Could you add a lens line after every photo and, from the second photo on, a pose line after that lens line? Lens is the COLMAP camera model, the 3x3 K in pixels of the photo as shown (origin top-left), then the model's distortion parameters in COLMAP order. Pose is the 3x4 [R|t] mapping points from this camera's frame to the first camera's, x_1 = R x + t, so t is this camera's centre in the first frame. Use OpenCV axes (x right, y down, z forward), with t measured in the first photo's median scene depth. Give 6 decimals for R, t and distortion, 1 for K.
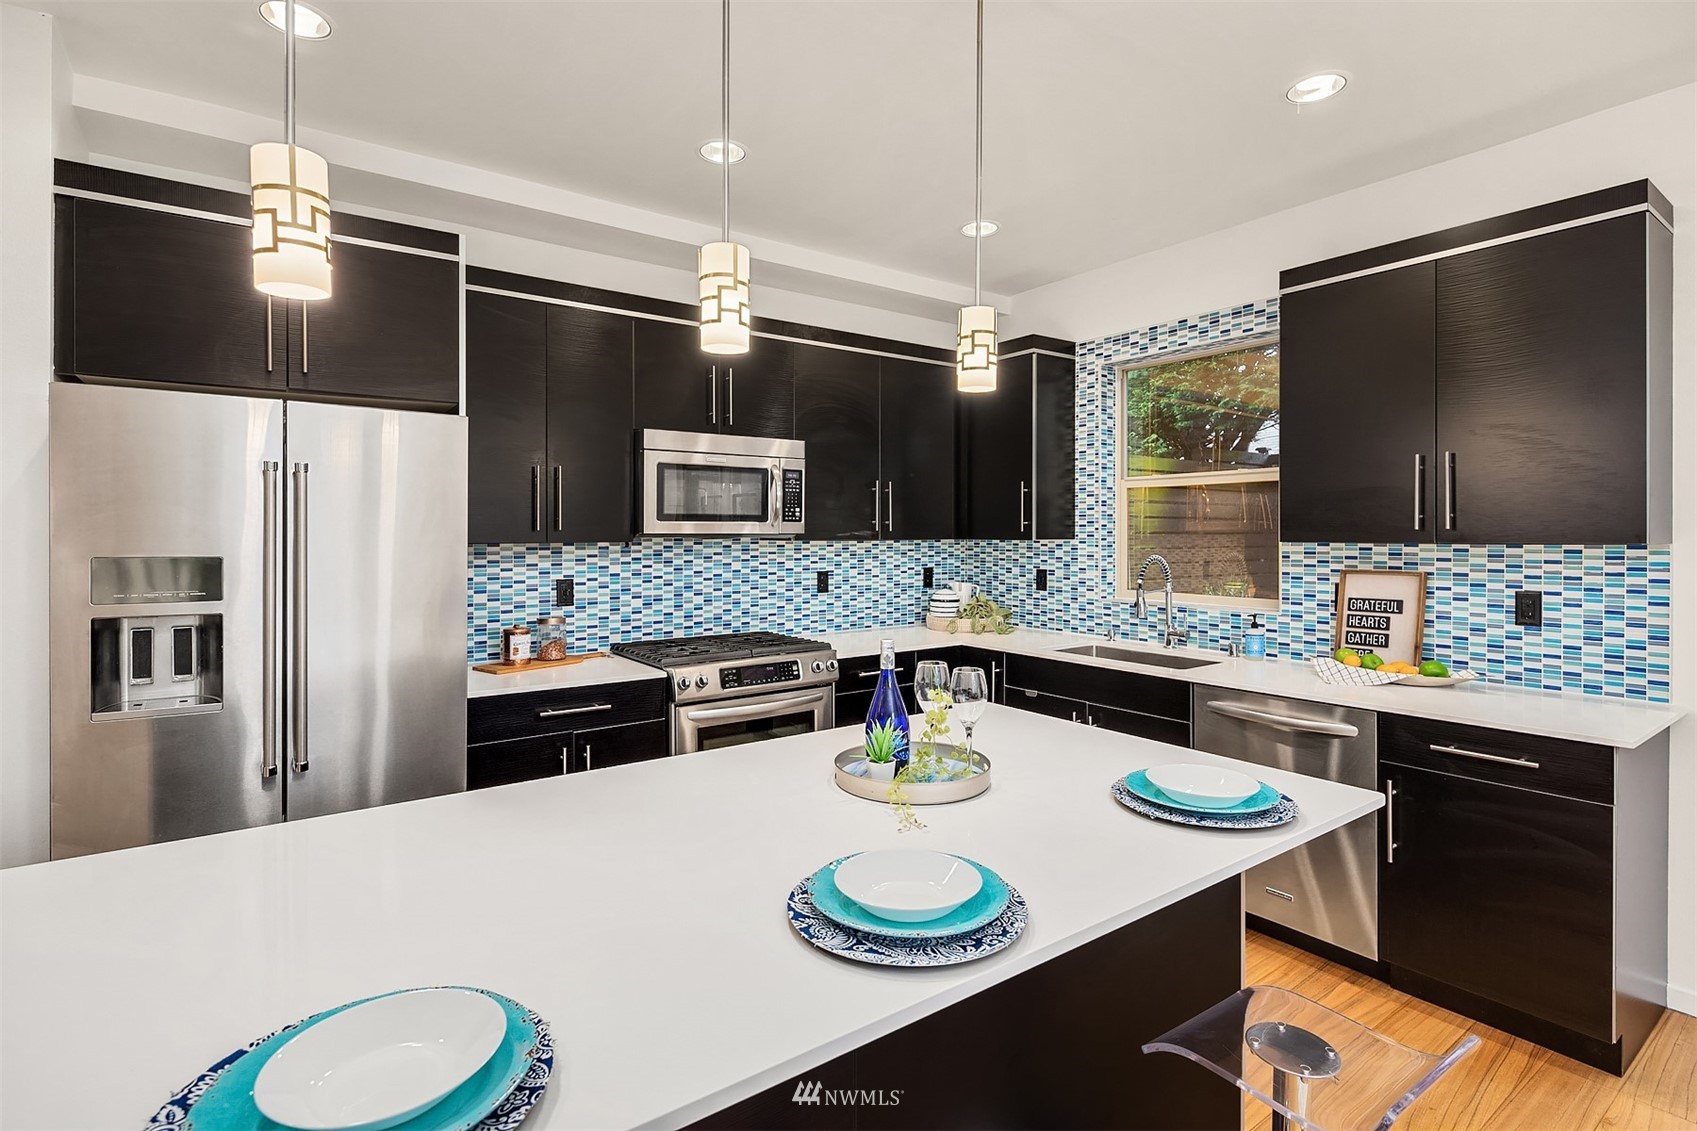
lens RADIAL K [[820.4, 0, 859.9], [0, 820.4, 522.9], [0, 0, 1]] dist [0.004165, -0.005458]
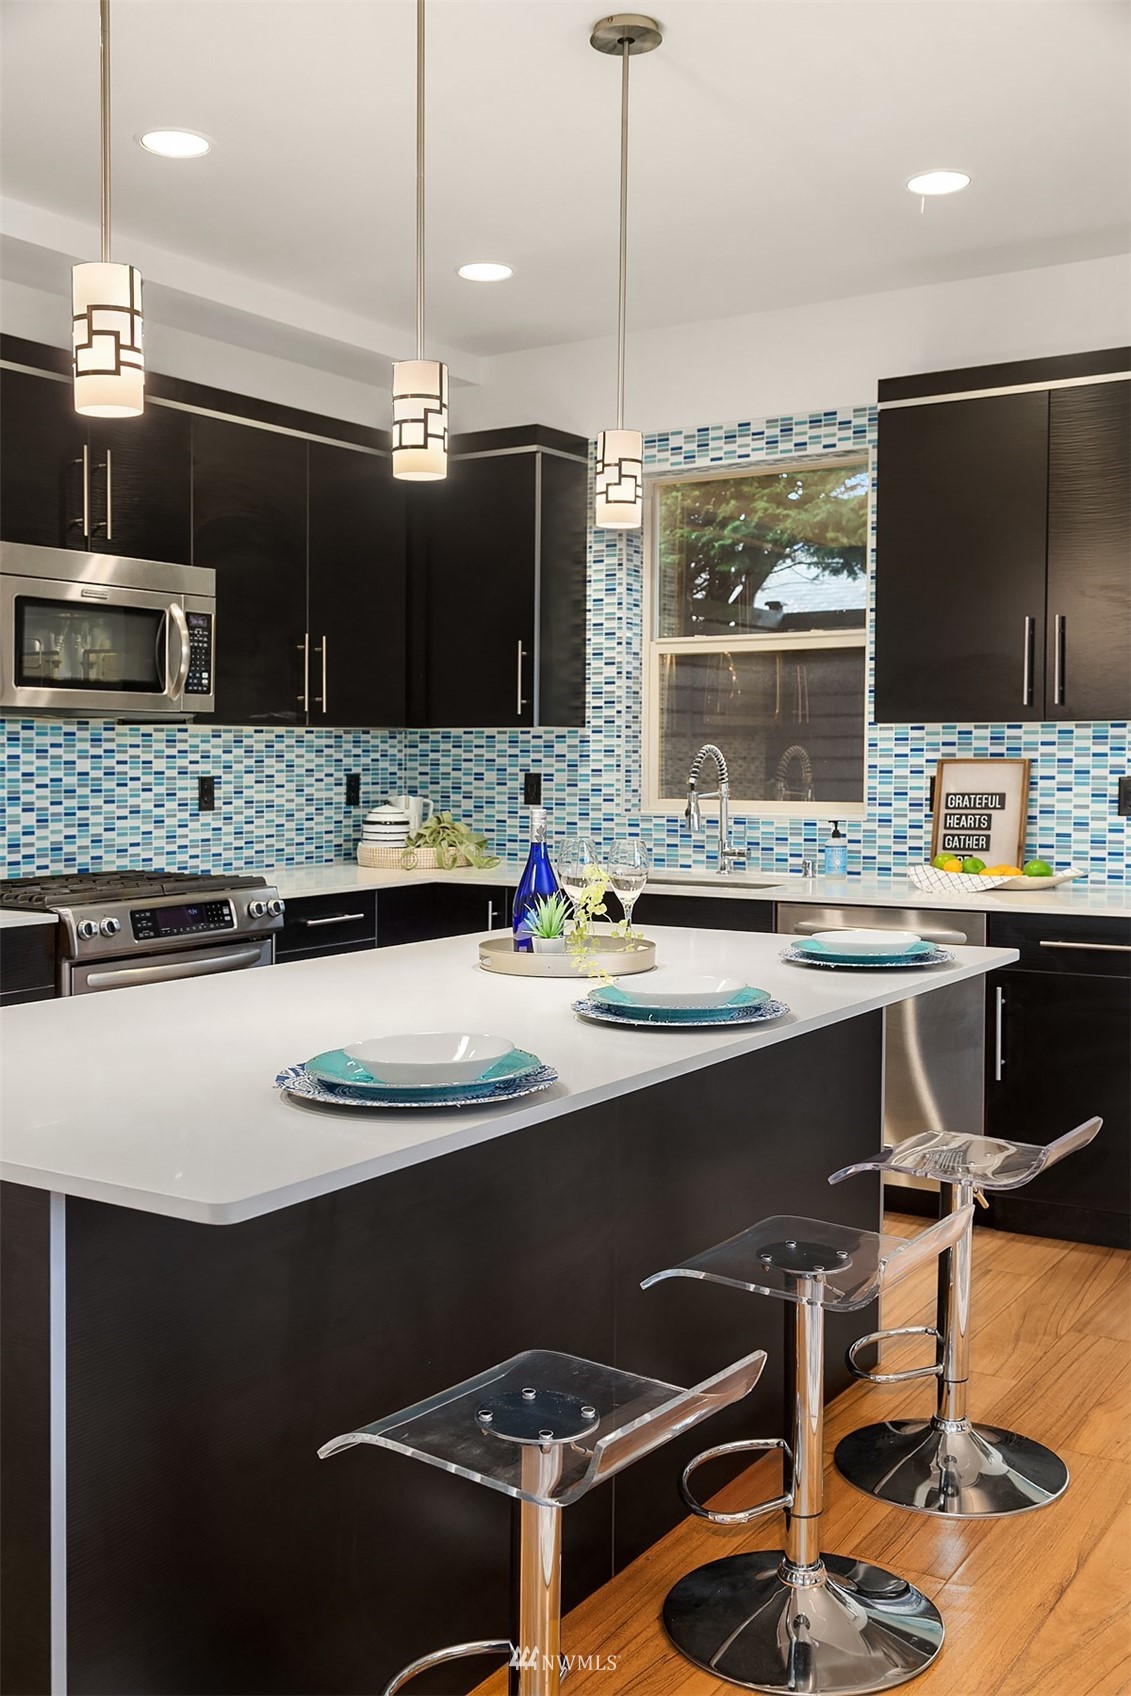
lens RADIAL K [[1602.1, 0, 562.8], [0, 1602.1, 778.7], [0, 0, 1]] dist [0.001293, 0.001408]
pose [[0.939572, -0.004794, 0.342319, -0.250712], [-0.005334, 0.999576, 0.028638, 0.028796], [-0.342311, -0.028734, 0.939147, -0.293725]]
